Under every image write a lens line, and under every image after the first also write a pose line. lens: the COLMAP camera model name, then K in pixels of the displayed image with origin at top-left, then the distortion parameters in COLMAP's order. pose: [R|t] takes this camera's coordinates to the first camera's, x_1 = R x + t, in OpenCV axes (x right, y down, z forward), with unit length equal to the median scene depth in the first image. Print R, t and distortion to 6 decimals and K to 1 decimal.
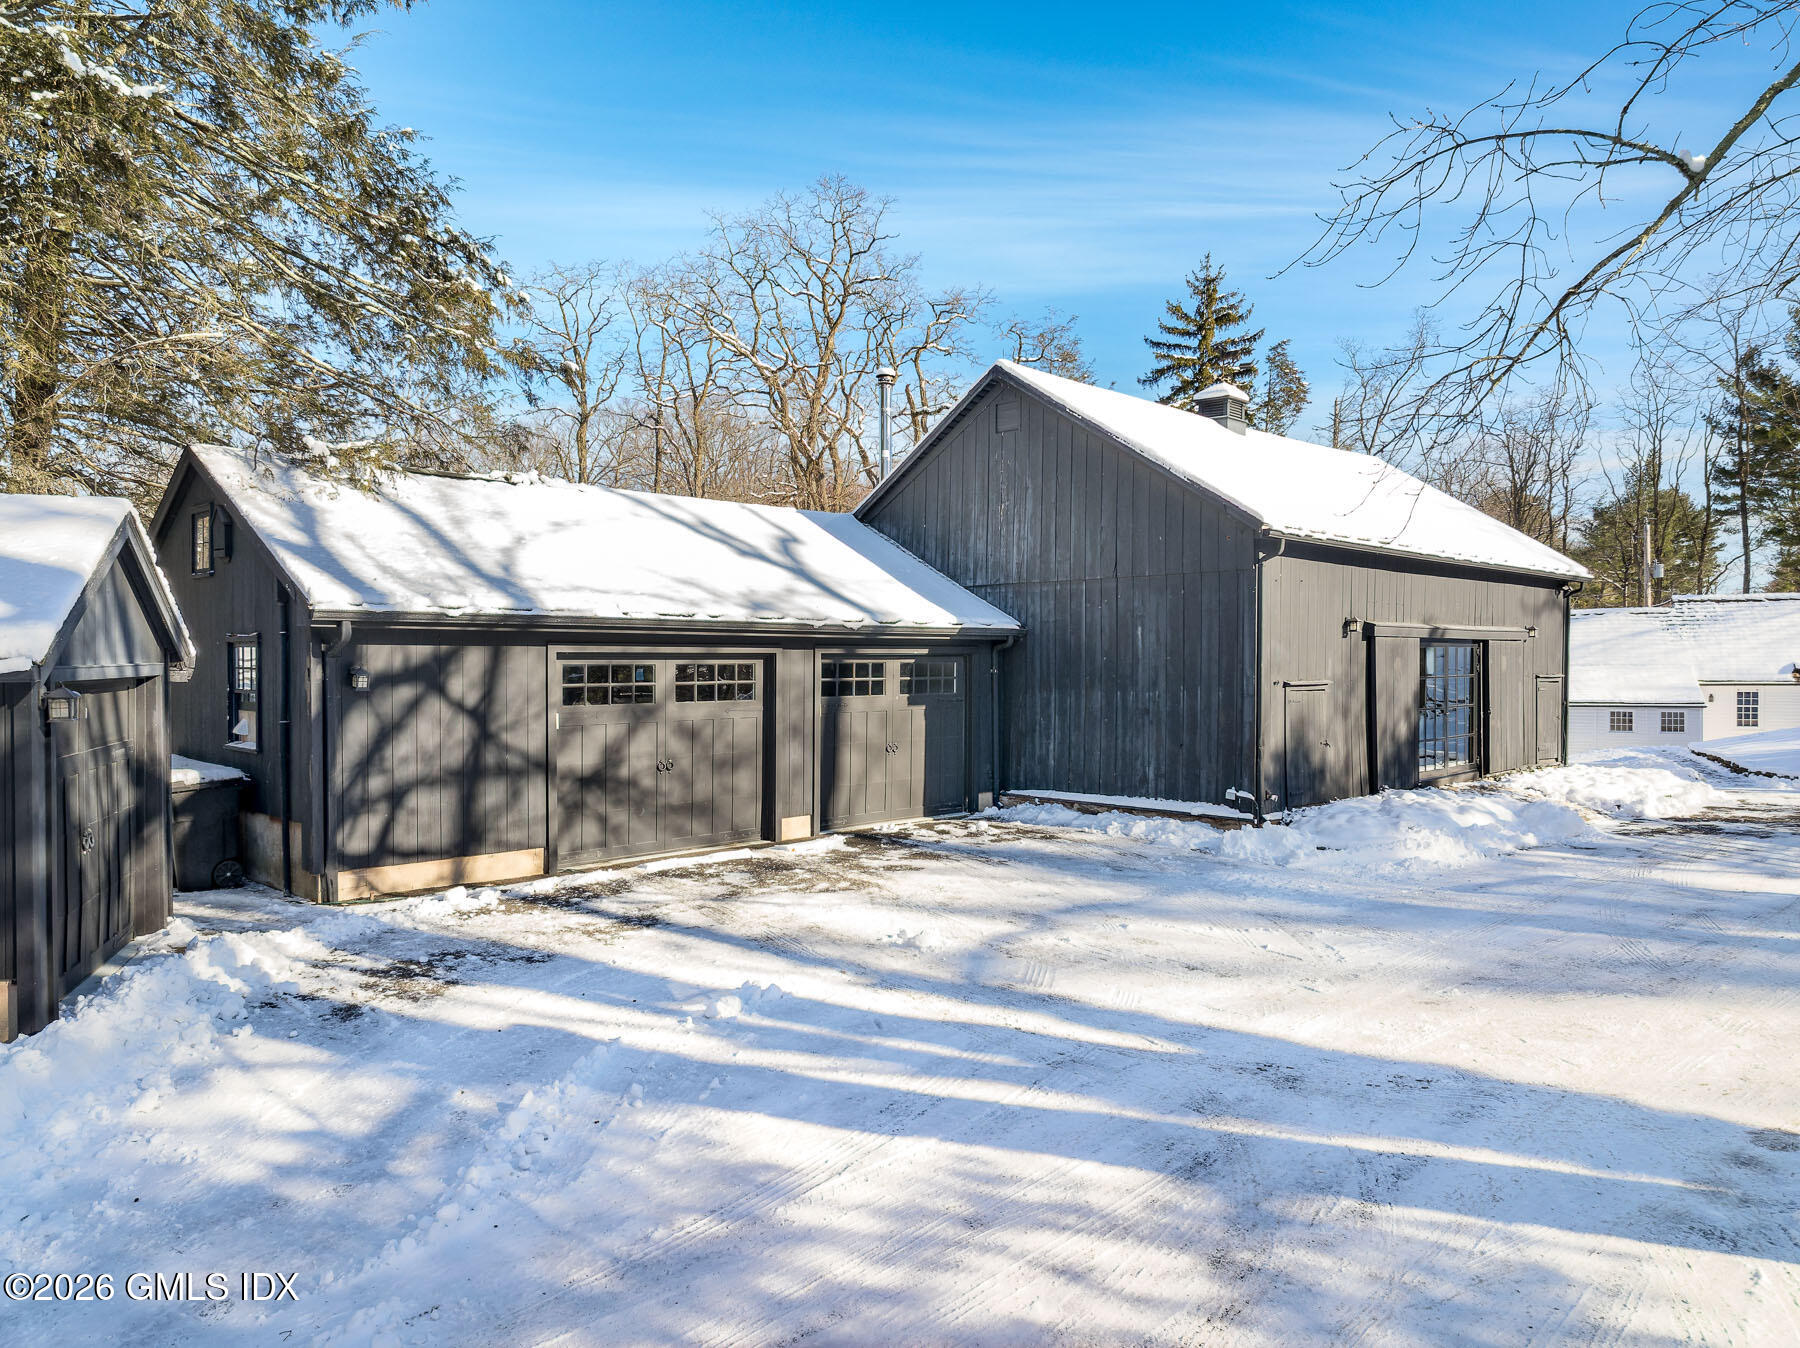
lens RADIAL K [[1239.8, 0, 902.2], [0, 1239.8, 669.4], [0, 0, 1]] dist [0.009391, 0.000574]
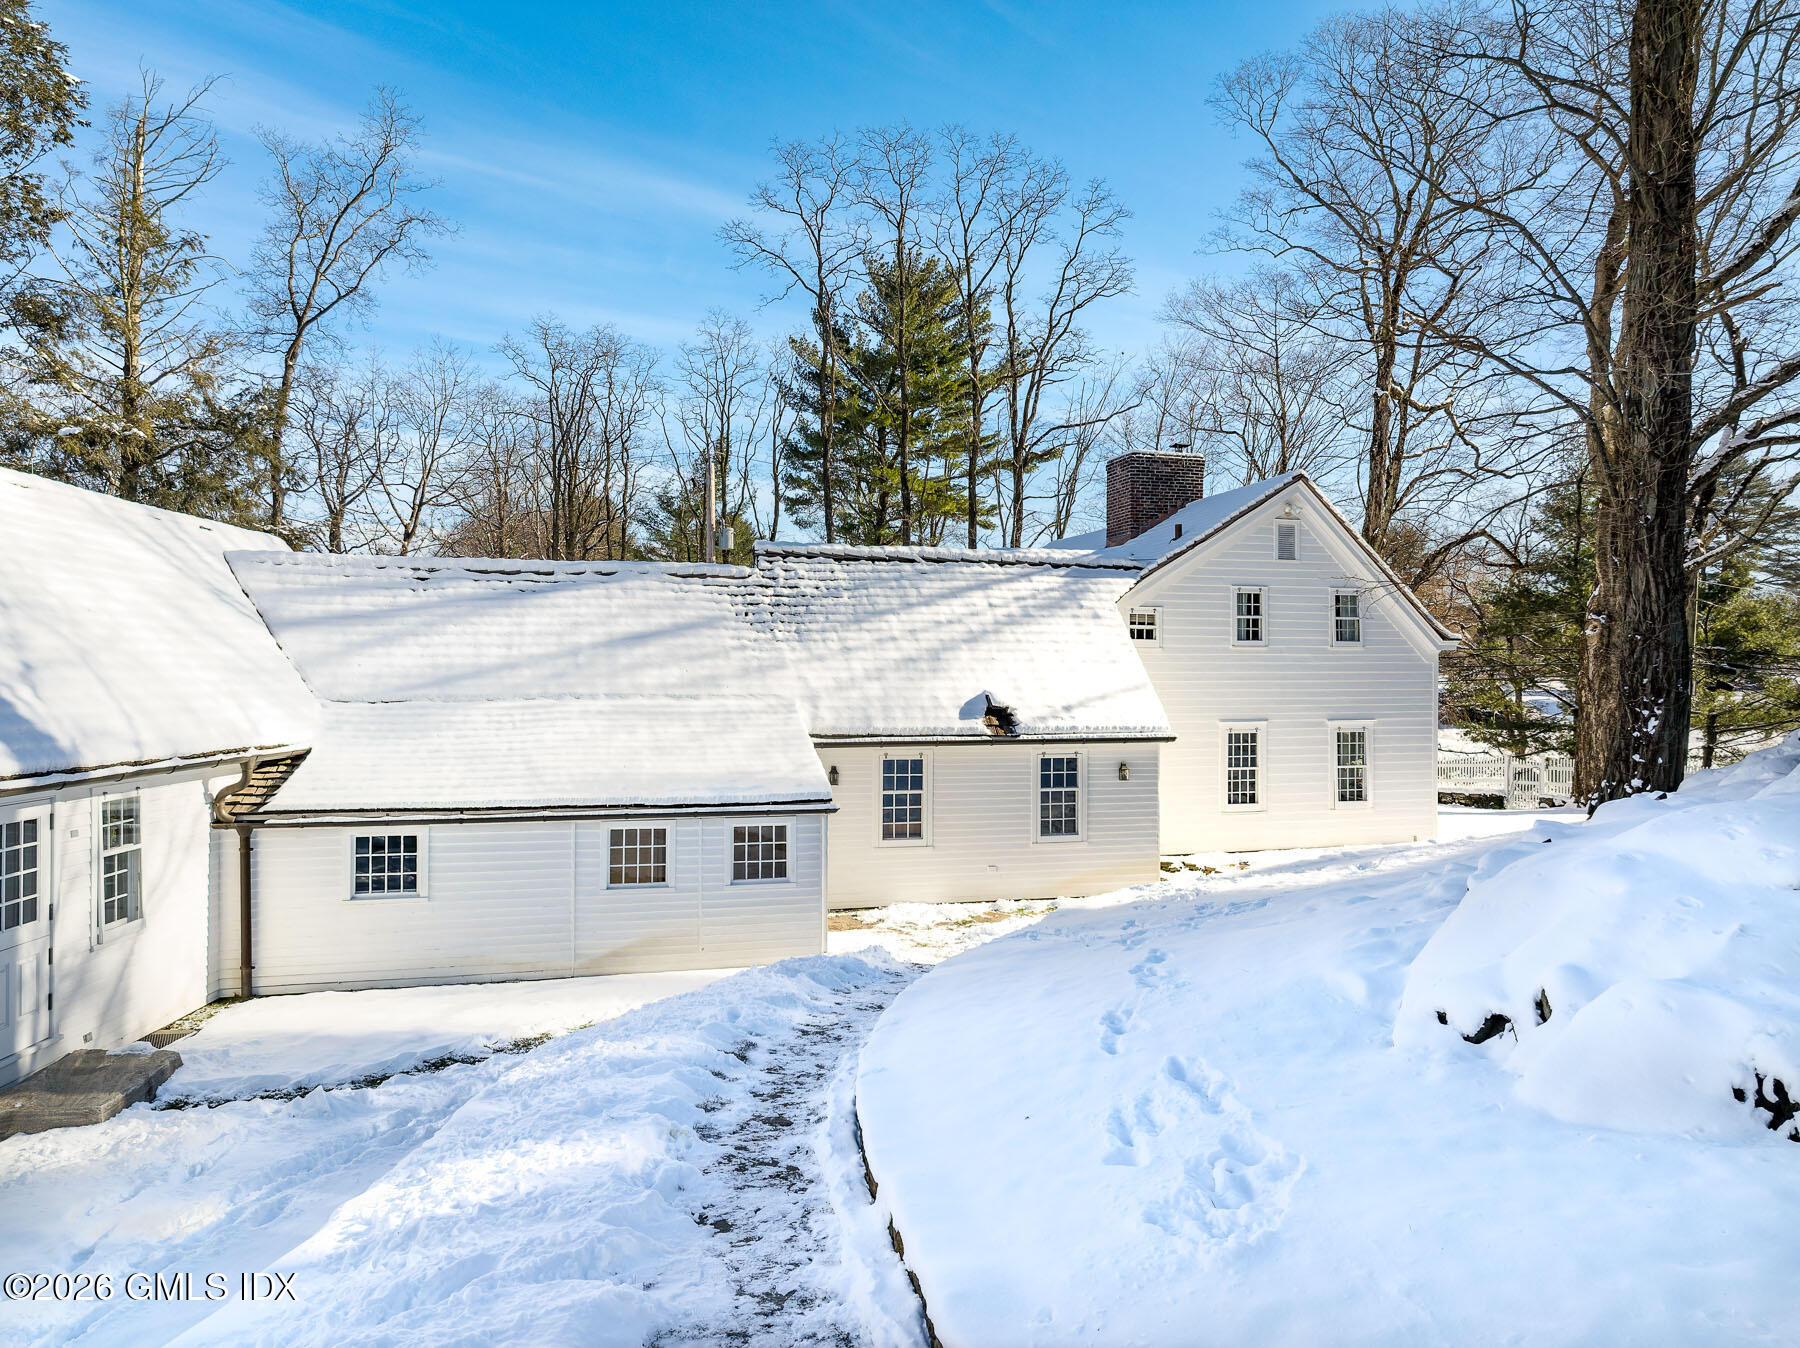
lens RADIAL K [[1239.8, 0, 903.7], [0, 1239.8, 678.4], [0, 0, 1]] dist [0.009391, 0.000574]
pose [[0.771982, 0.007506, 0.635600, 0.380688], [-0.002461, 0.999958, -0.008819, -0.006068], [-0.635639, 0.005244, 0.771969, 0.627289]]
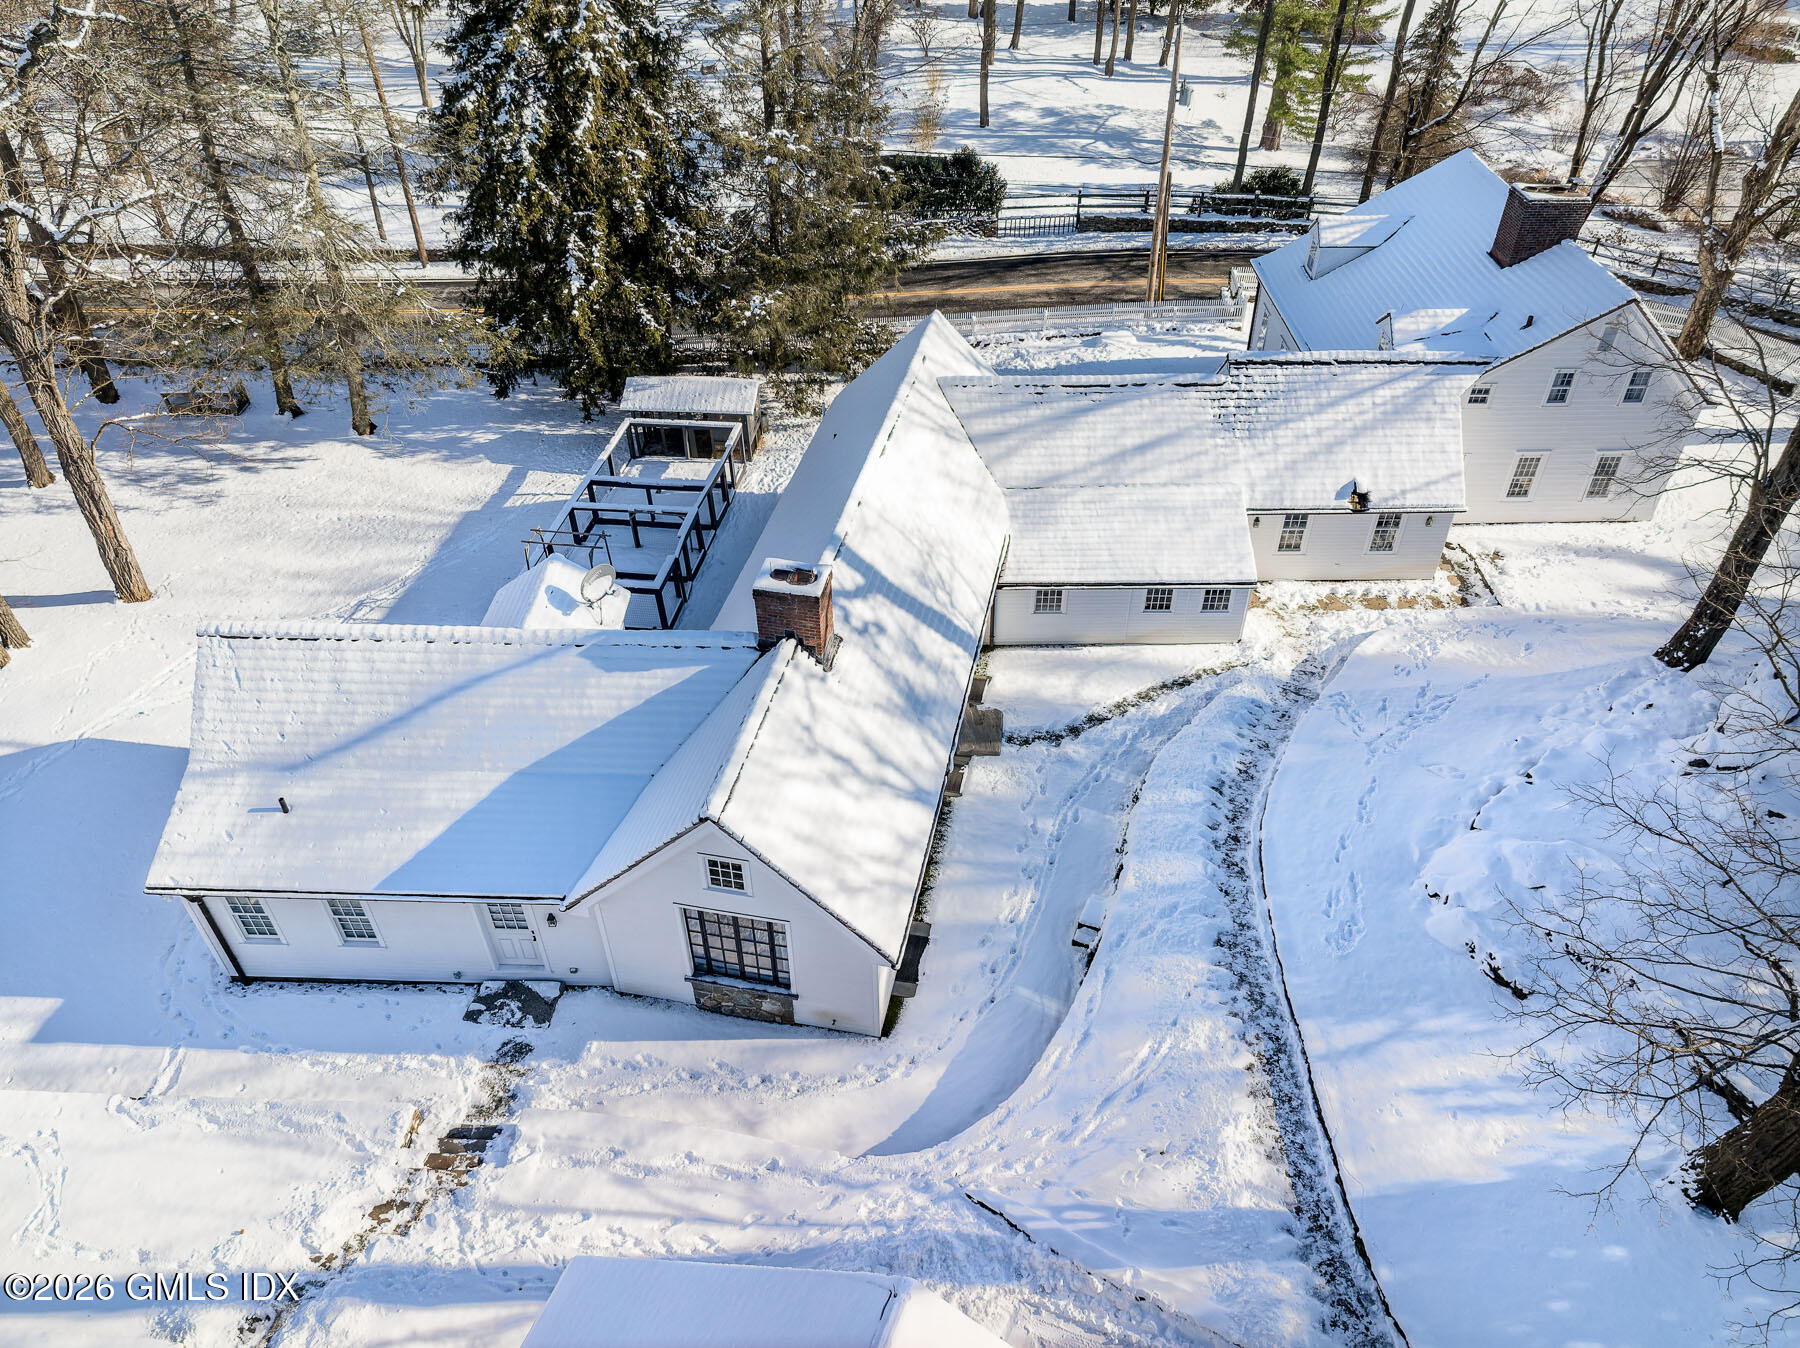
lens RADIAL K [[1239.8, 0, 898.2], [0, 1239.8, 675.1], [0, 0, 1]] dist [0.009391, 0.000574]
pose [[0.910075, -0.267465, 0.316584, 0.166862], [0.006161, 0.772524, 0.634955, -0.377966], [-0.414397, -0.575907, 0.704703, 0.468046]]
